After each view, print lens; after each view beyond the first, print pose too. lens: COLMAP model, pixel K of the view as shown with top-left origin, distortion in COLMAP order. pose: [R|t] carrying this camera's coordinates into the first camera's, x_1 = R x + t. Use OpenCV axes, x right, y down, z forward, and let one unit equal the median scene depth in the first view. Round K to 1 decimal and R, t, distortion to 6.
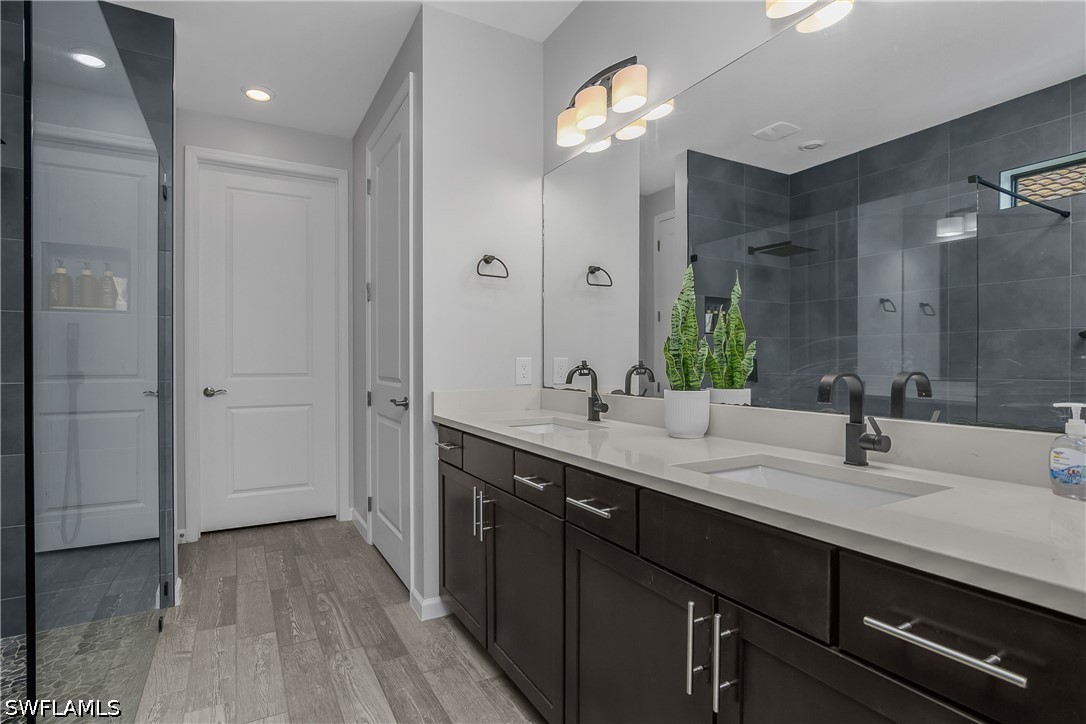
lens RADIAL K [[528.7, 0, 520.3], [0, 528.7, 363.2], [0, 0, 1]] dist [-0.022397, 0.007930]
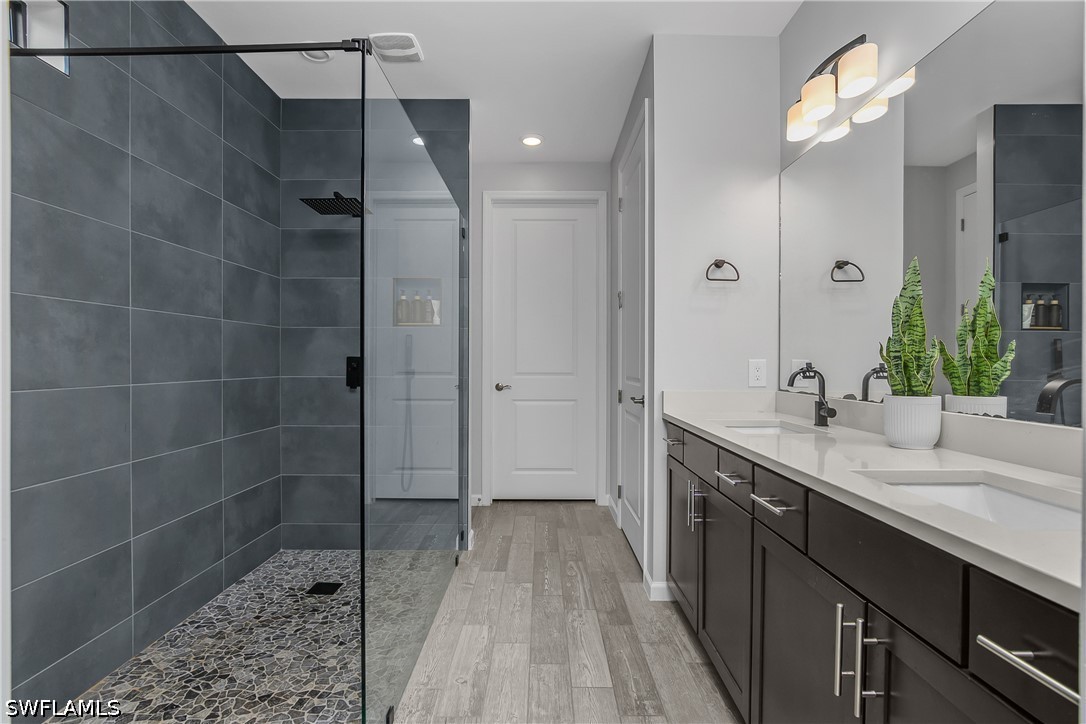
lens RADIAL K [[529.4, 0, 540.1], [0, 529.4, 365.6], [0, 0, 1]] dist [-0.025123, 0.006585]
pose [[0.875002, 0.005907, -0.484083, 0.144557], [-0.005162, 0.999983, 0.002871, 0.000089], [0.484091, -0.000013, 0.875017, -0.070171]]
